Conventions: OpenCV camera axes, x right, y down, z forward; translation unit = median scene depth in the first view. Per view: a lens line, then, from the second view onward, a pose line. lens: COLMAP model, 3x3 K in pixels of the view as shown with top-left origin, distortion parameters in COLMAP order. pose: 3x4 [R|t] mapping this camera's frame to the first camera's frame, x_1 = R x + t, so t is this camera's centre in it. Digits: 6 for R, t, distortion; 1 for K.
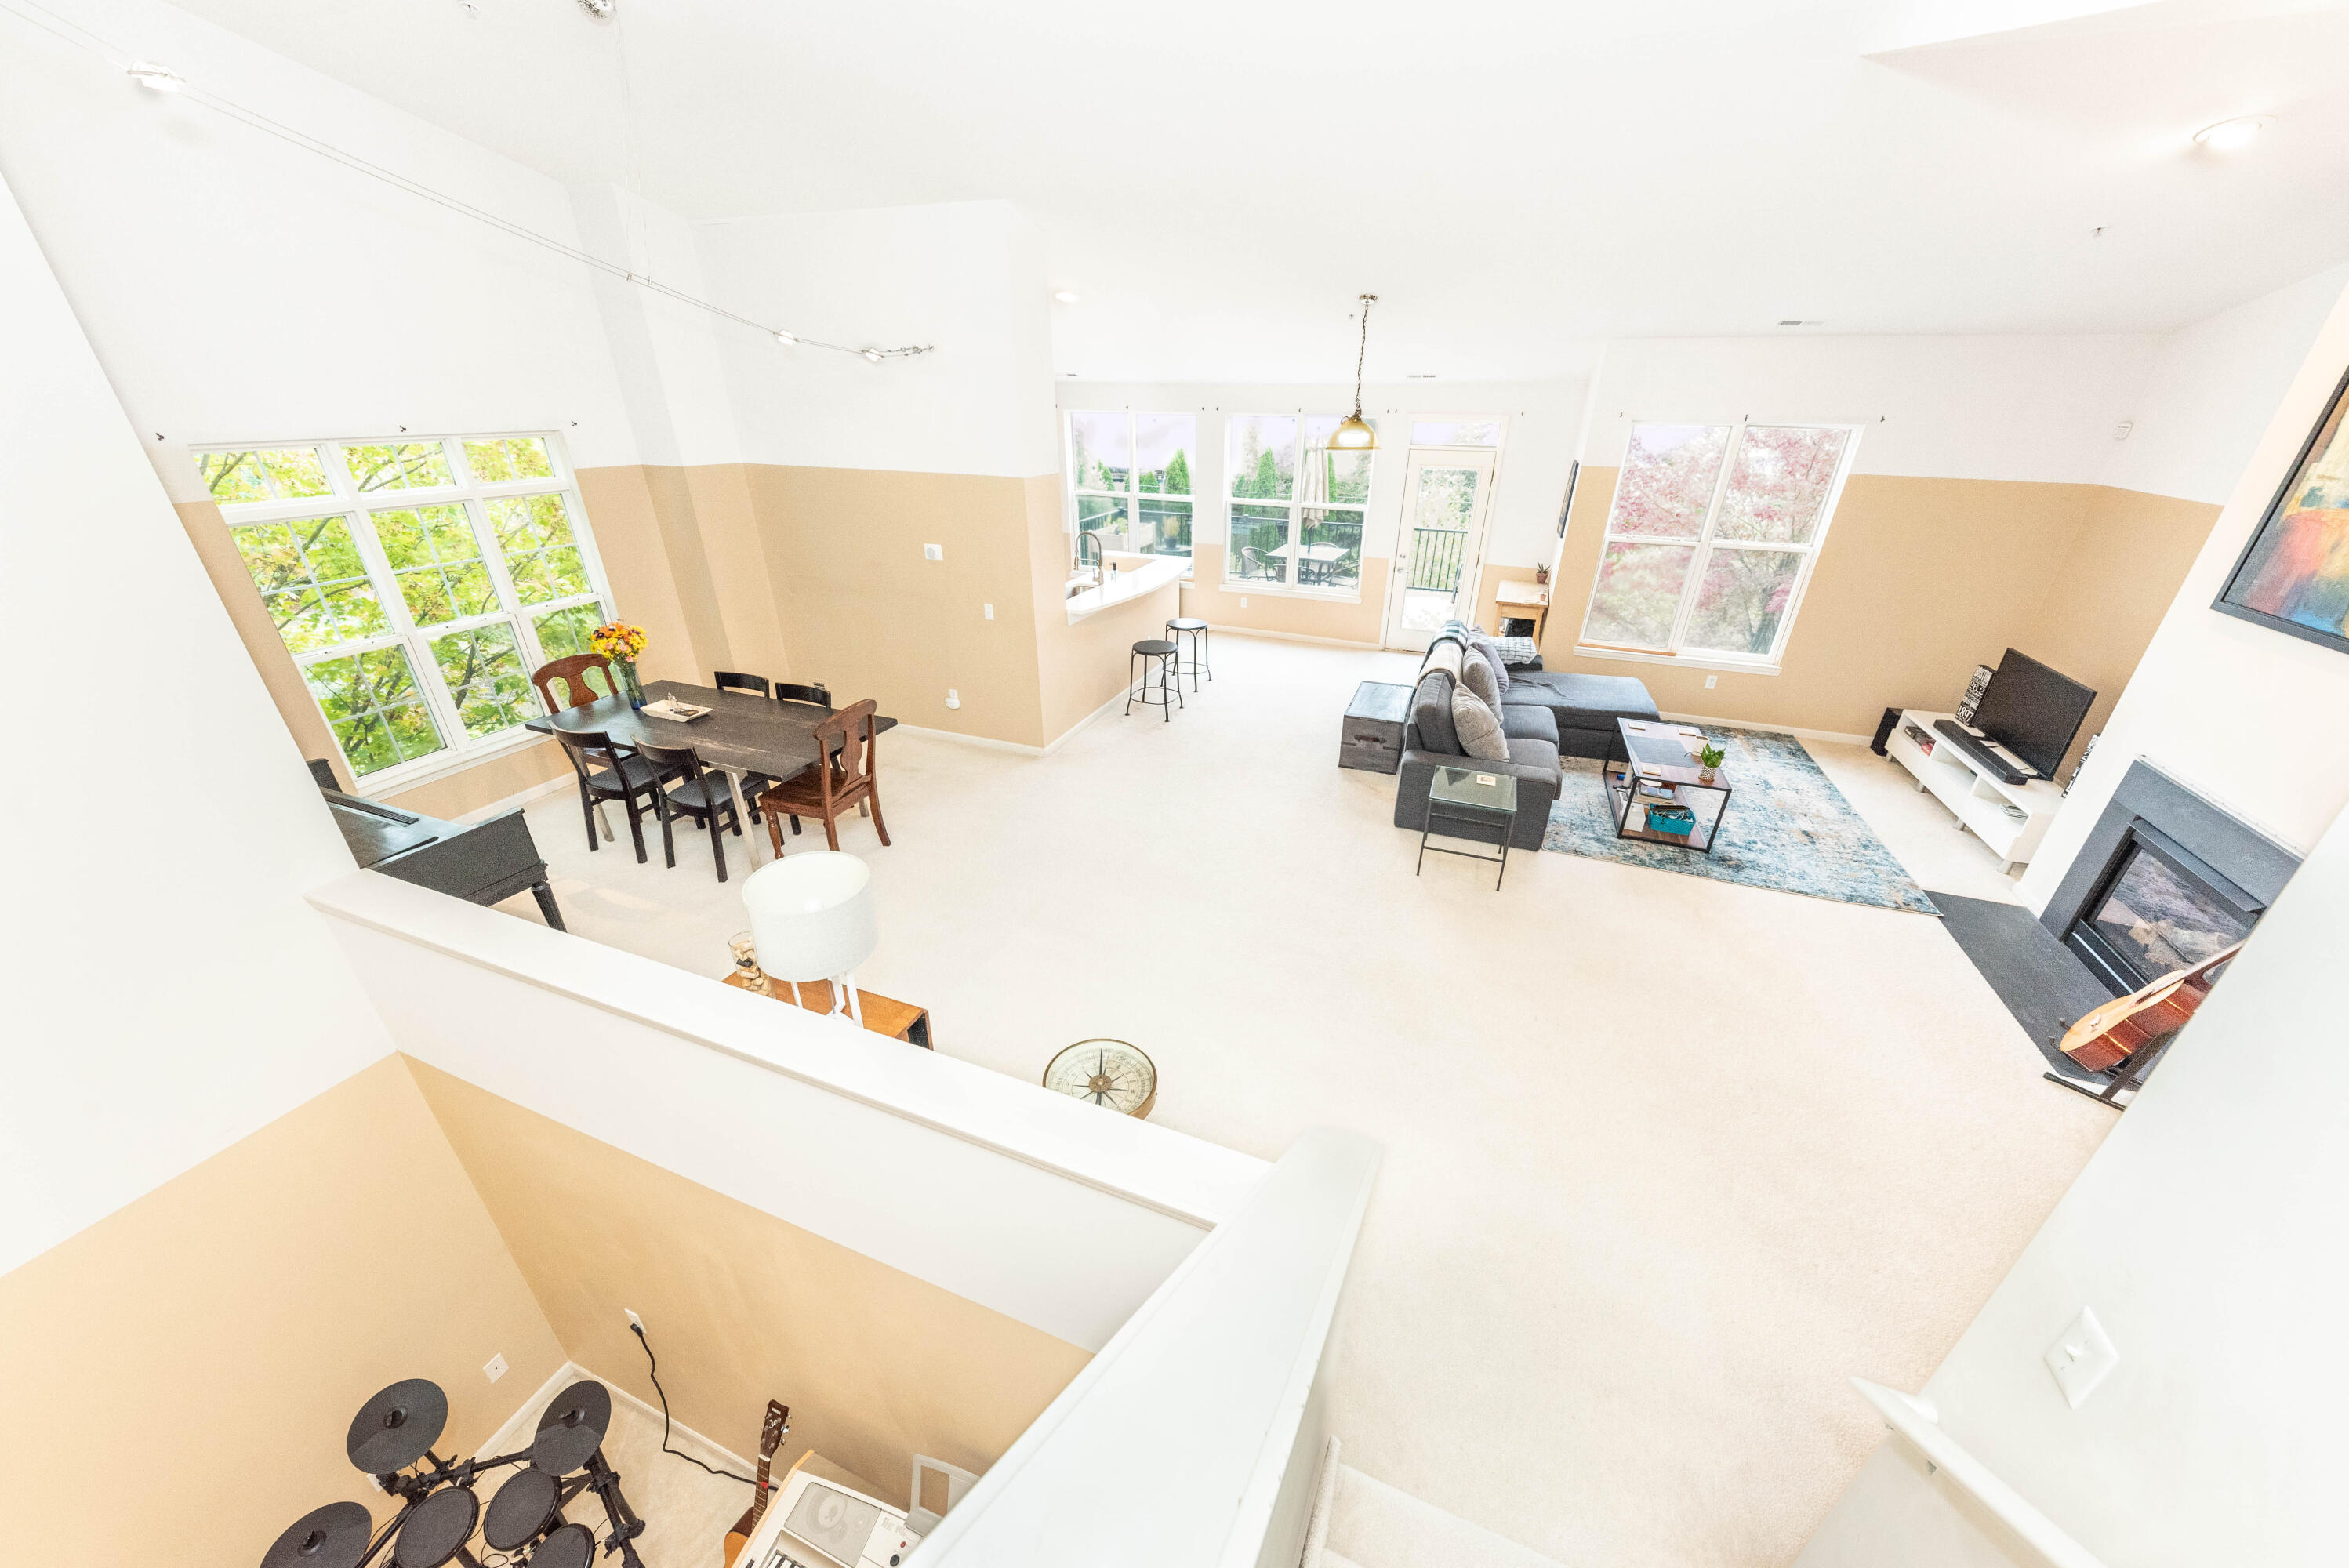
lens RADIAL K [[805.3, 0, 1174.5], [0, 805.3, 784.0], [0, 0, 1]] dist [0.000368, 0.000002]
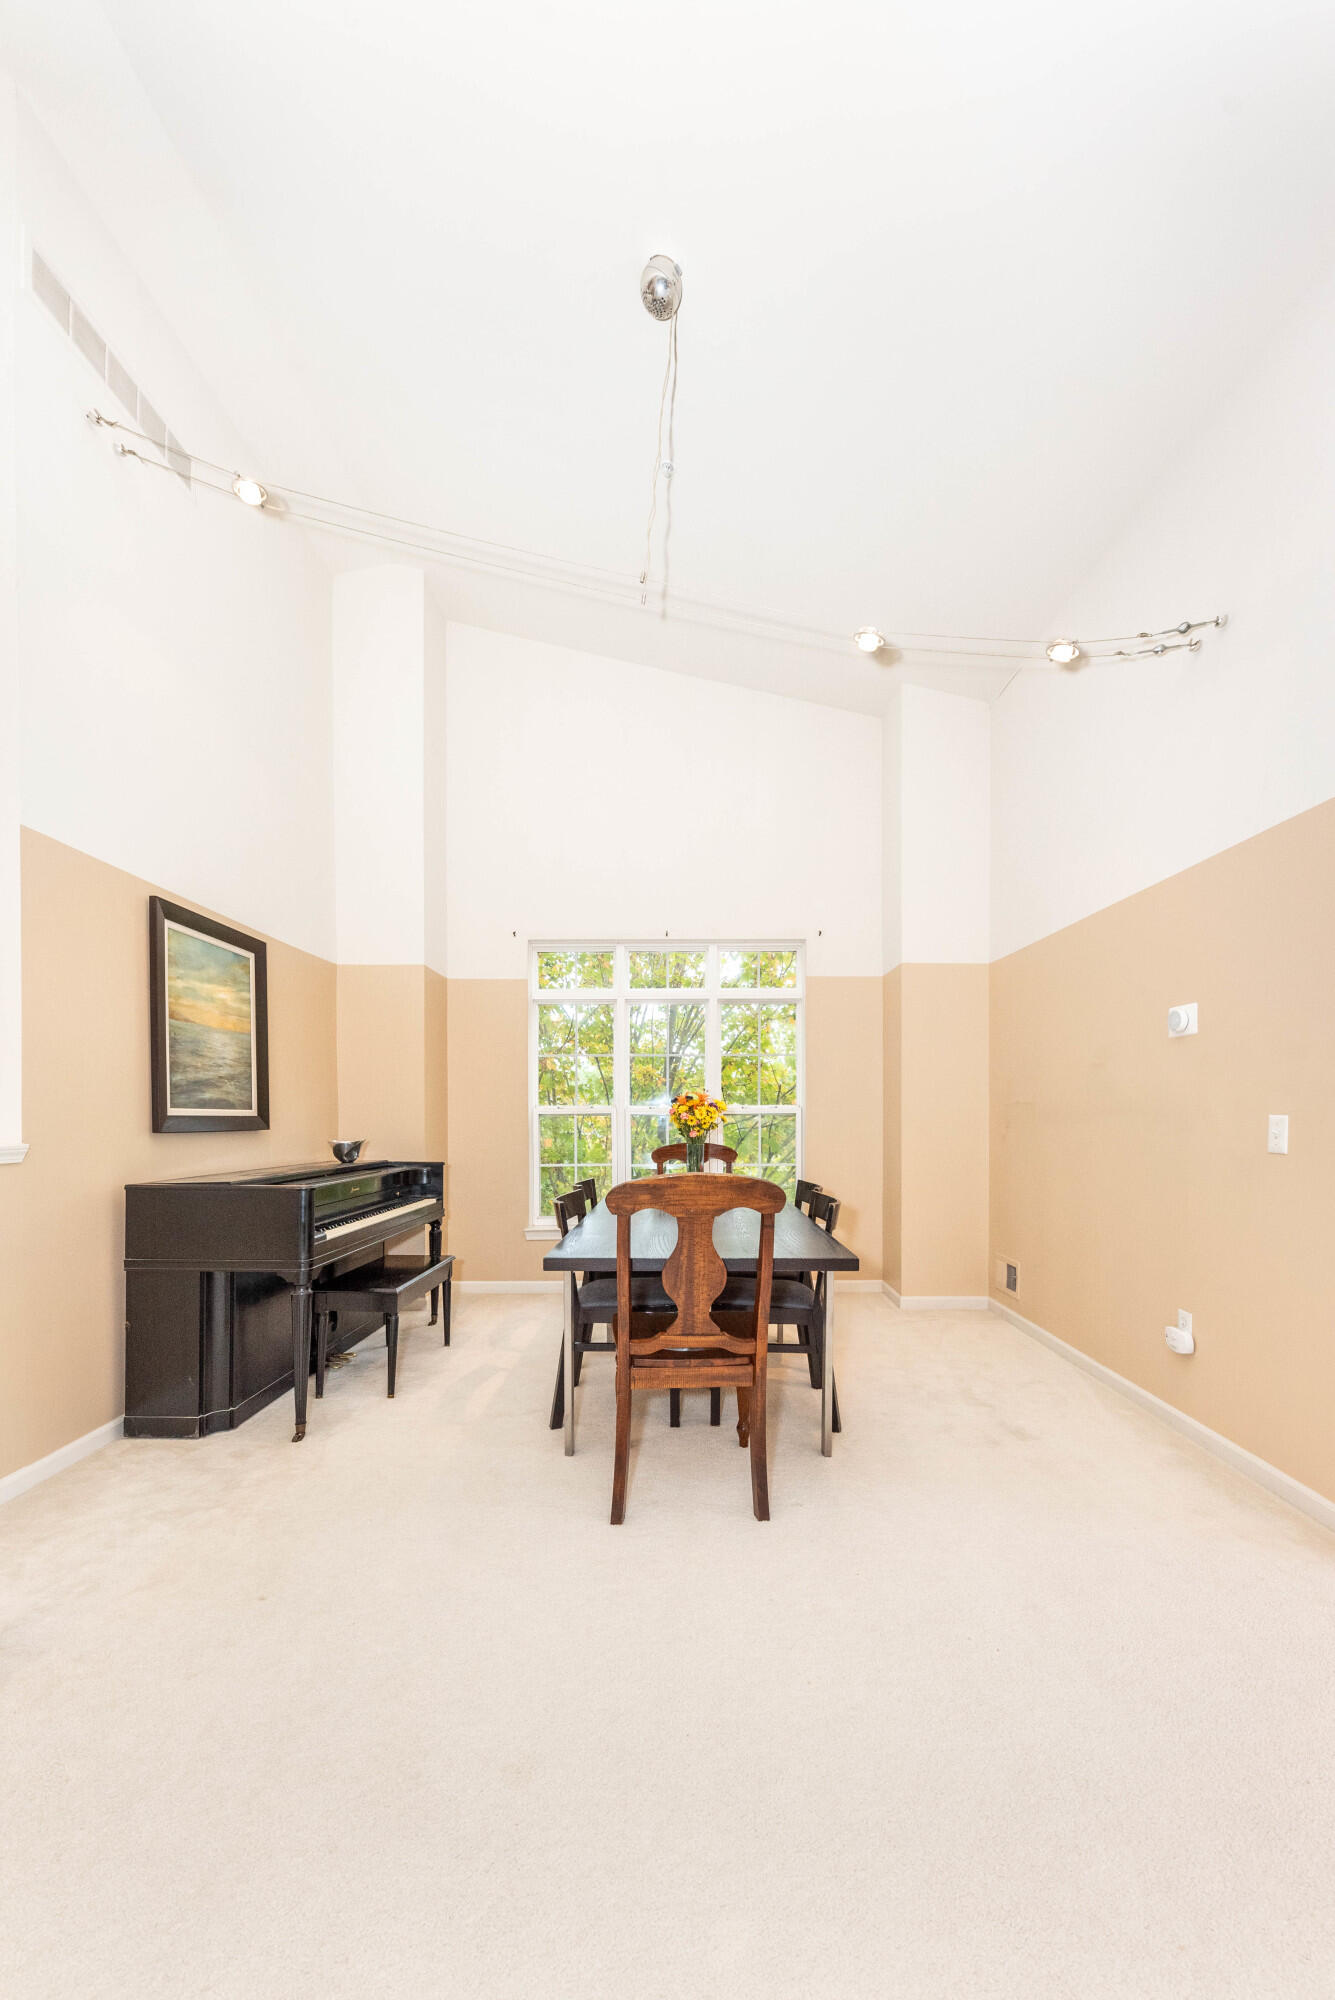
lens RADIAL K [[750.4, 0, 673.9], [0, 750.4, 1114.2], [0, 0, 1]] dist [0.022058, -0.000001]
pose [[0.372344, -0.001810, -0.928093, 0.021809], [-0.396757, 0.903705, -0.160938, -0.041334], [0.839014, 0.428152, 0.335771, 0.694892]]
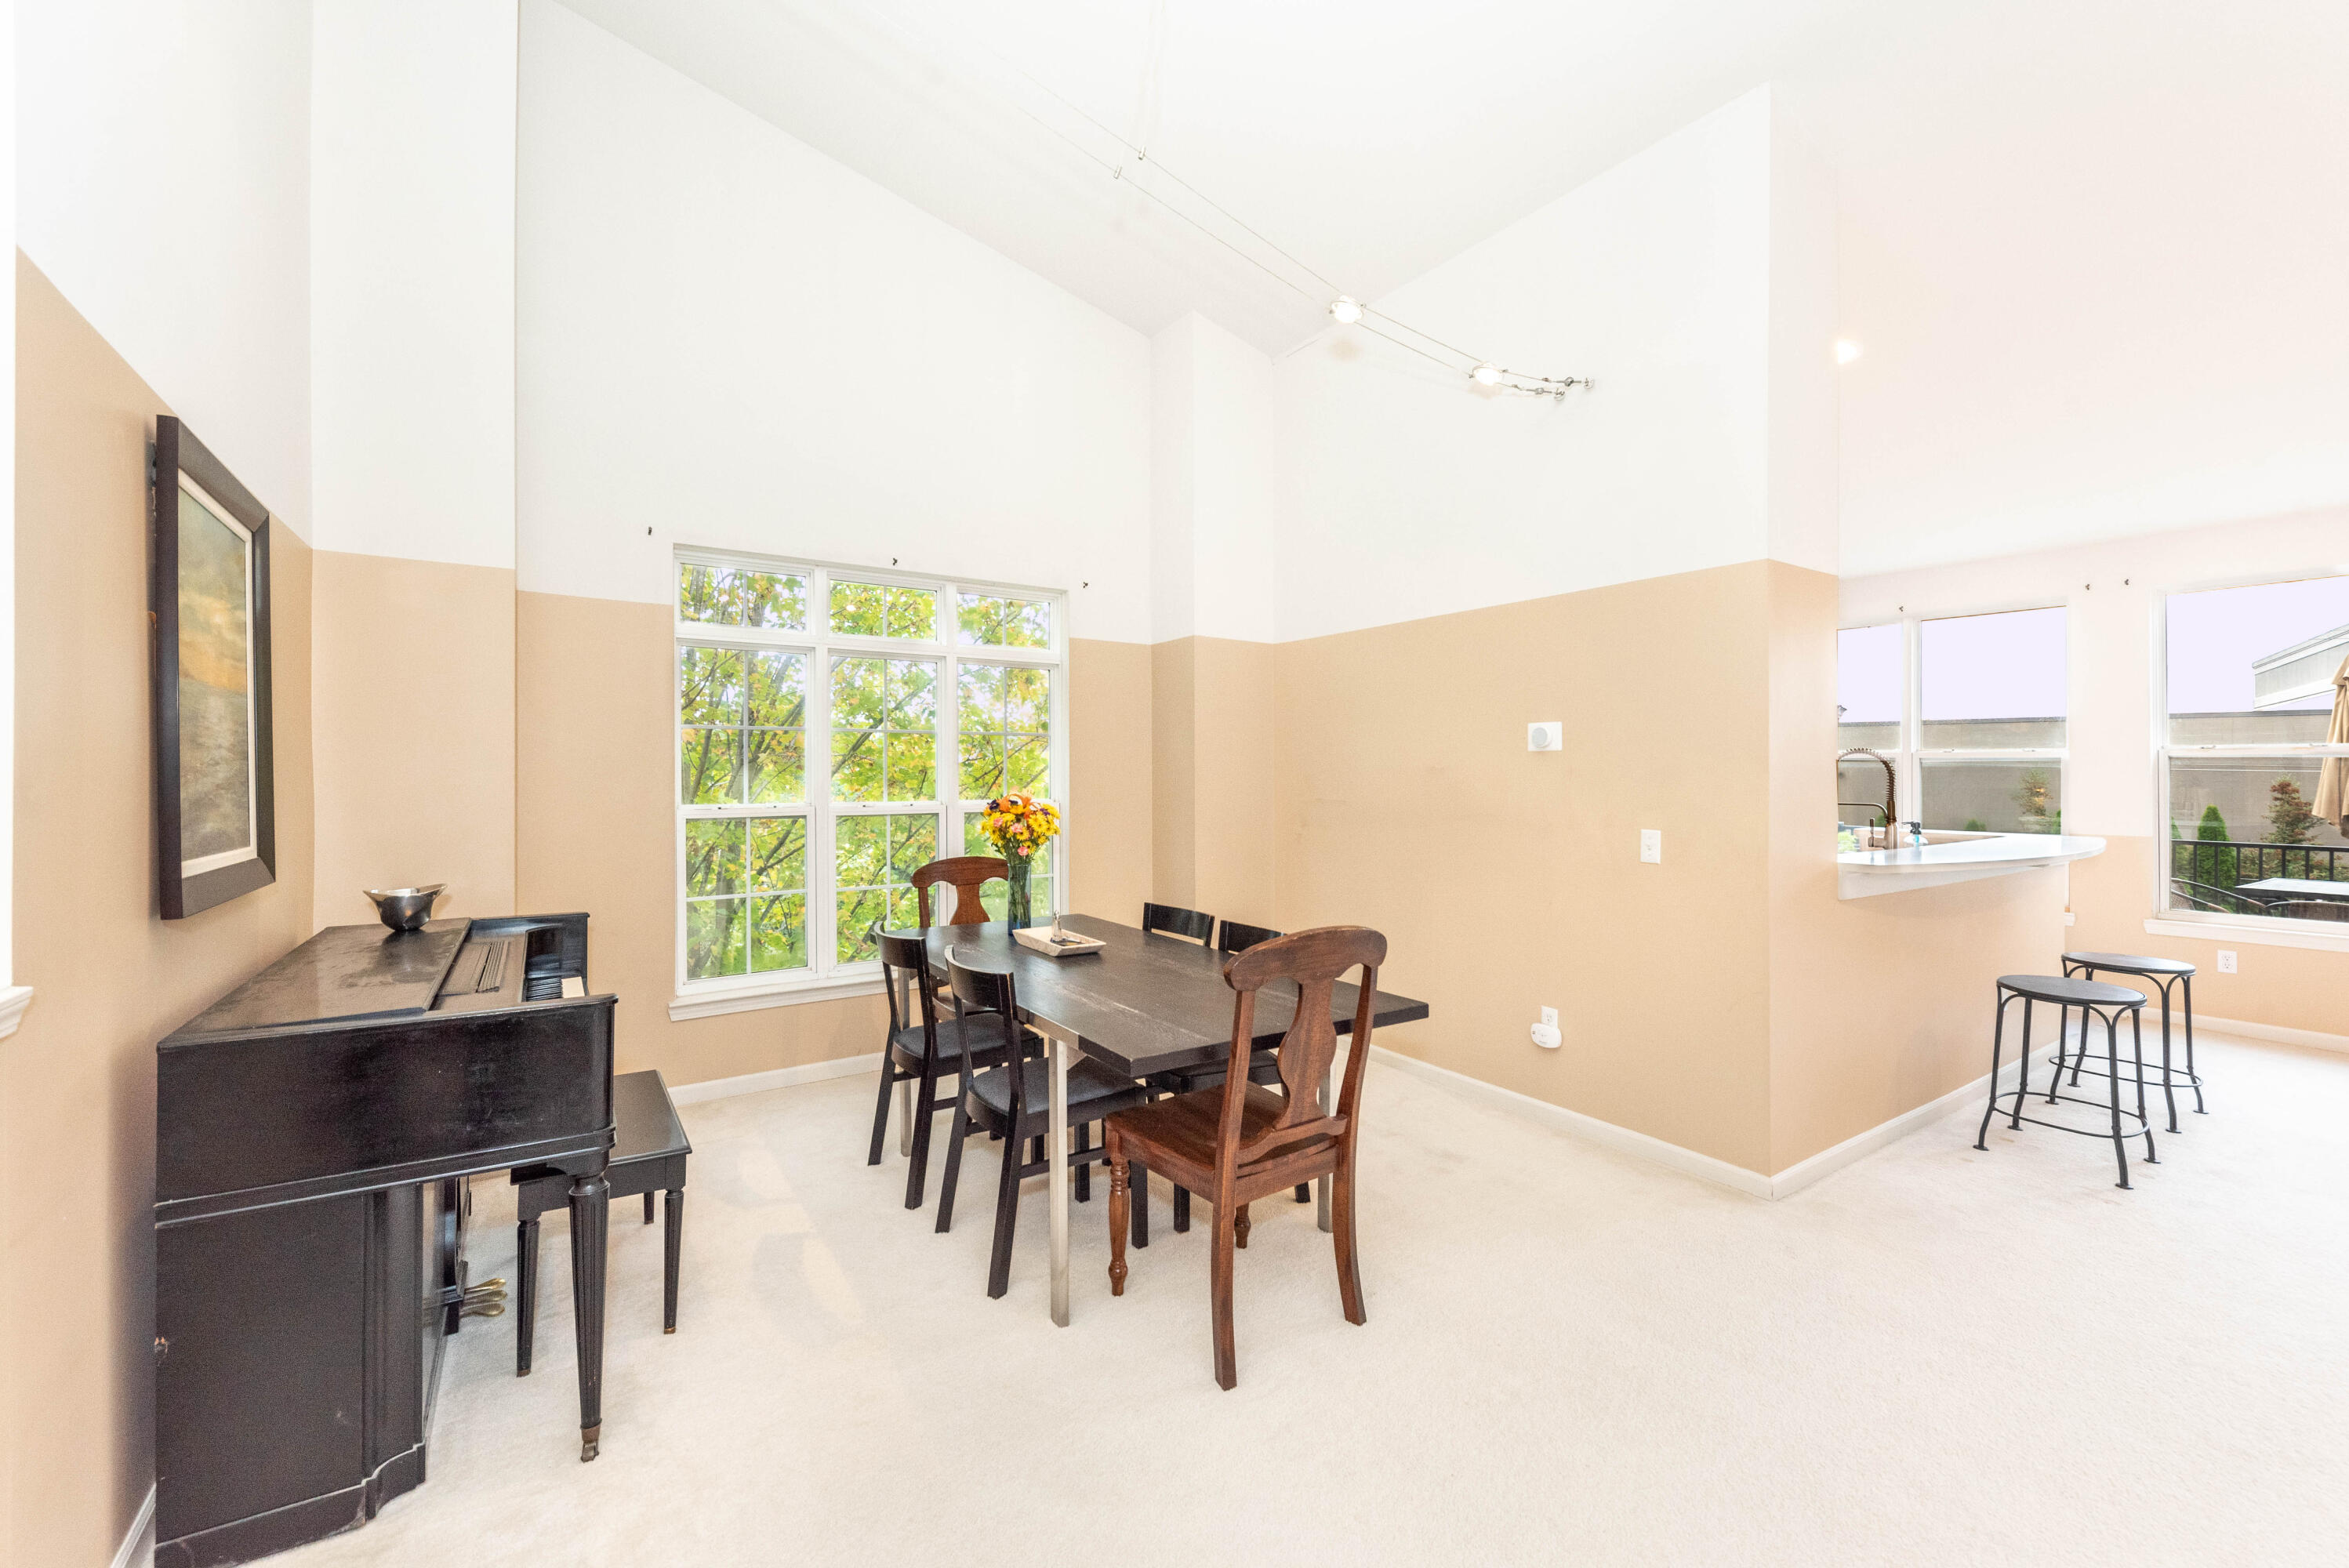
lens RADIAL K [[964.0, 0, 1201.4], [0, 964.0, 776.5], [0, 0, 1]] dist [0.018110, -0.000044]
pose [[0.829816, -0.000361, -0.558037, -0.149809], [-0.239404, 0.903069, -0.356584, 0.021973], [0.504074, 0.429496, 0.749295, 0.477949]]
